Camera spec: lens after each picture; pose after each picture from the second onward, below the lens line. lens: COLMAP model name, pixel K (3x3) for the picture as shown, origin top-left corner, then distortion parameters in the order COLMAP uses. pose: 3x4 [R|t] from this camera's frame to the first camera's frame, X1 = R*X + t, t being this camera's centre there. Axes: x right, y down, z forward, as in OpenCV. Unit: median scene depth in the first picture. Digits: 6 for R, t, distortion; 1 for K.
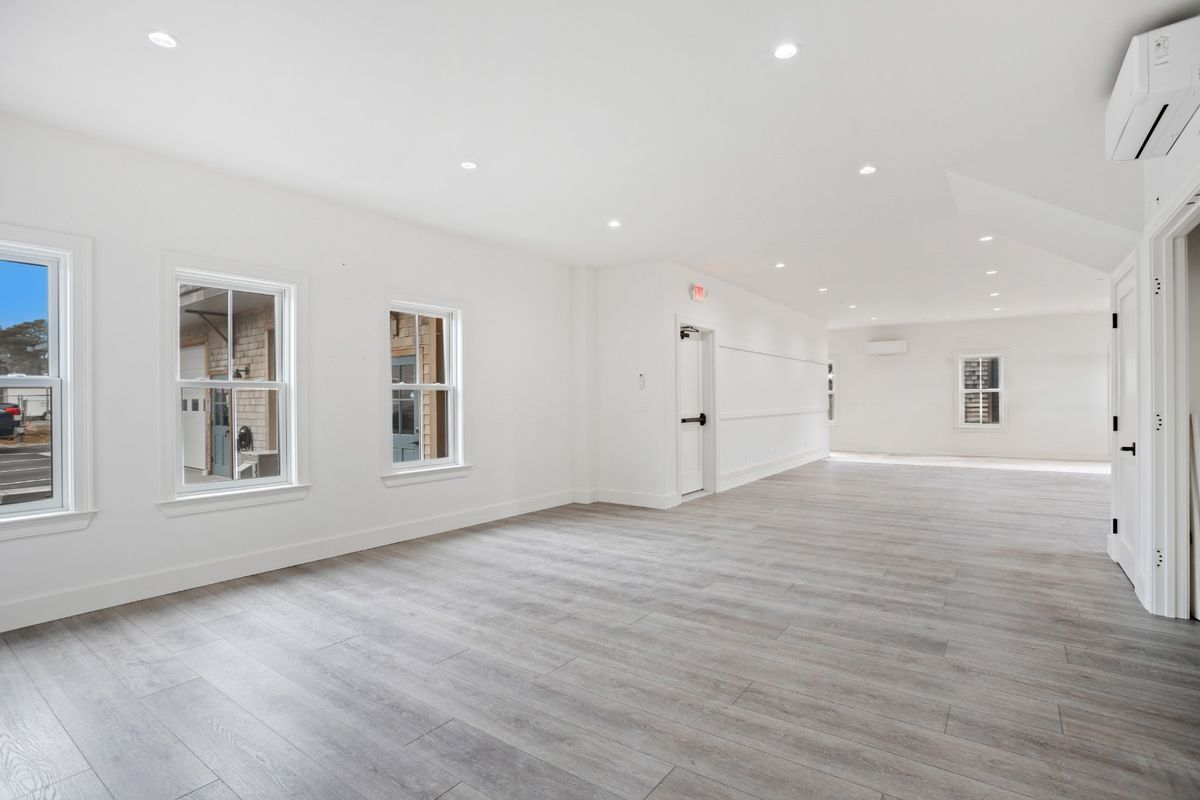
lens RADIAL K [[583.6, 0, 592.3], [0, 583.6, 403.1], [0, 0, 1]] dist [-0.045816, 0.006063]
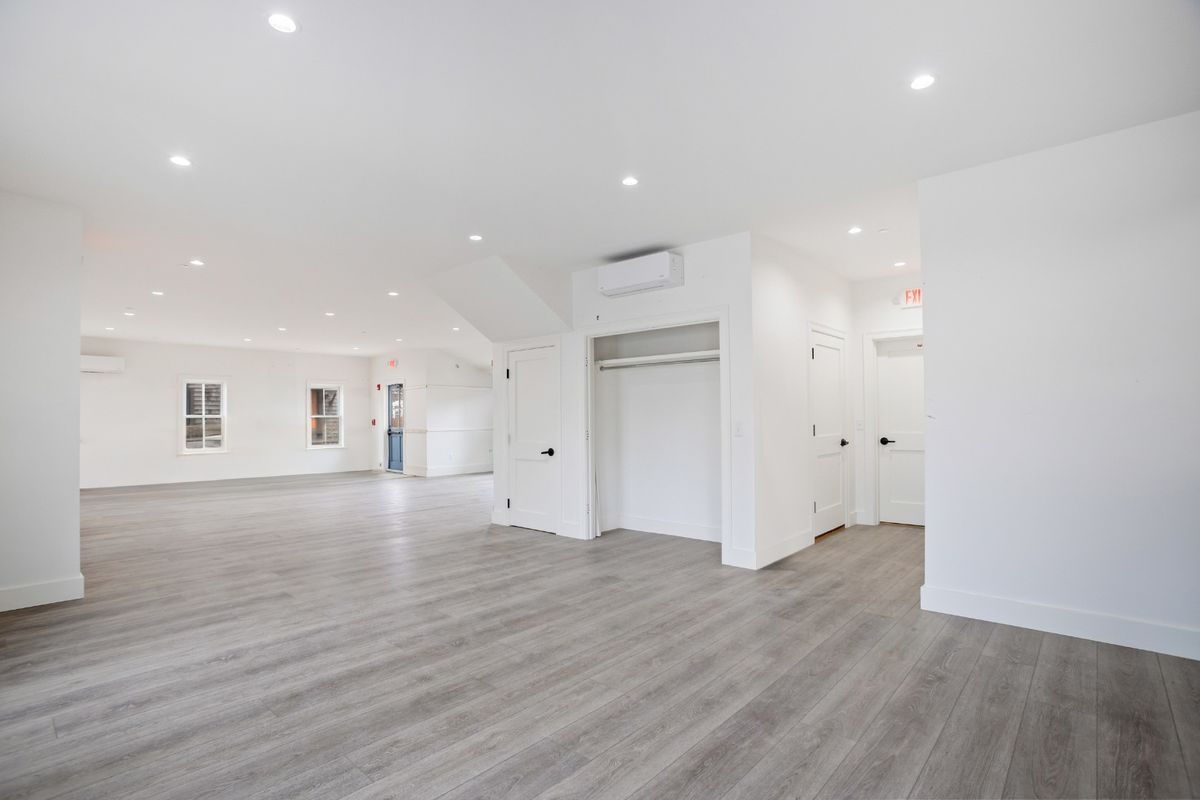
lens RADIAL K [[583.6, 0, 594.1], [0, 583.6, 402.8], [0, 0, 1]] dist [-0.045816, 0.006063]
pose [[0.077283, 0.041948, 0.996126, -0.841093], [0.003408, 0.999098, -0.042338, -0.001337], [-0.997003, 0.006667, 0.077070, 0.723408]]
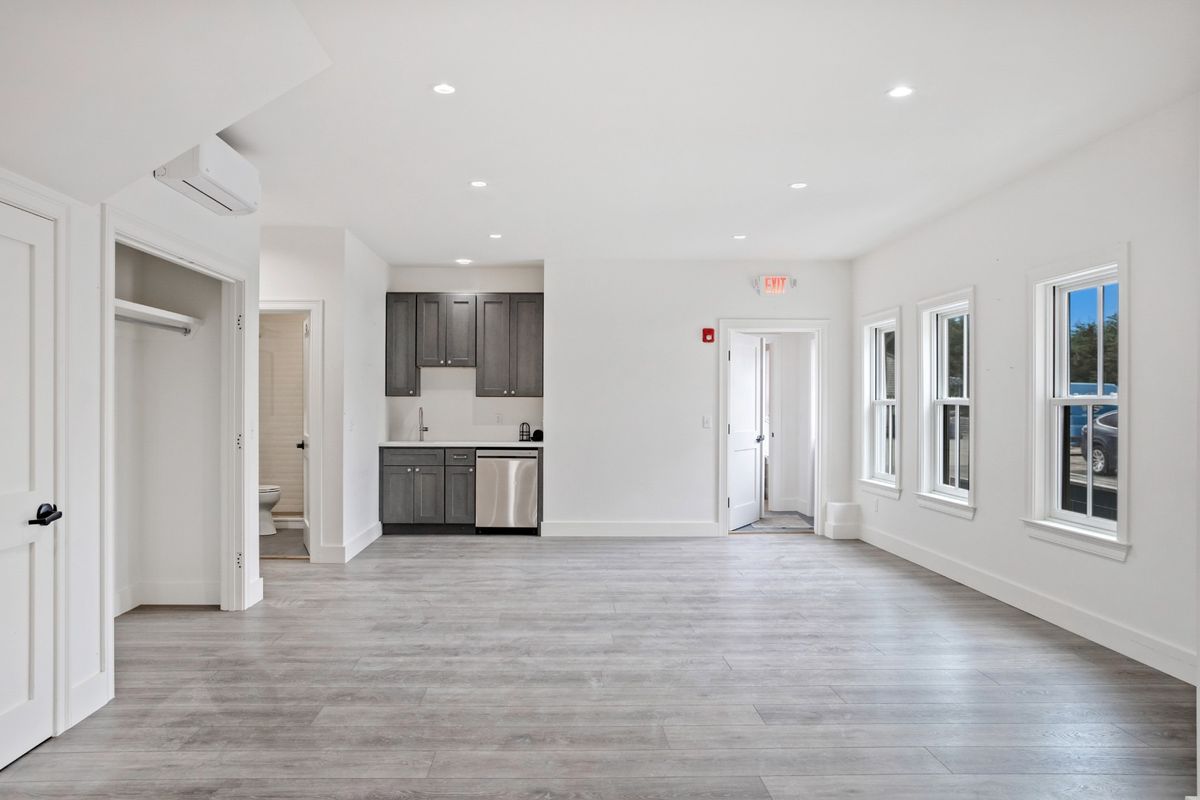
lens RADIAL K [[800.1, 0, 593.9], [0, 800.1, 401.3], [0, 0, 1]] dist [0.005282, -0.001598]
pose [[-0.766765, 0.005591, -0.641903, 1.061584], [0.002682, 0.999981, 0.005506, -0.047564], [0.641922, 0.002500, -0.766766, 2.047223]]
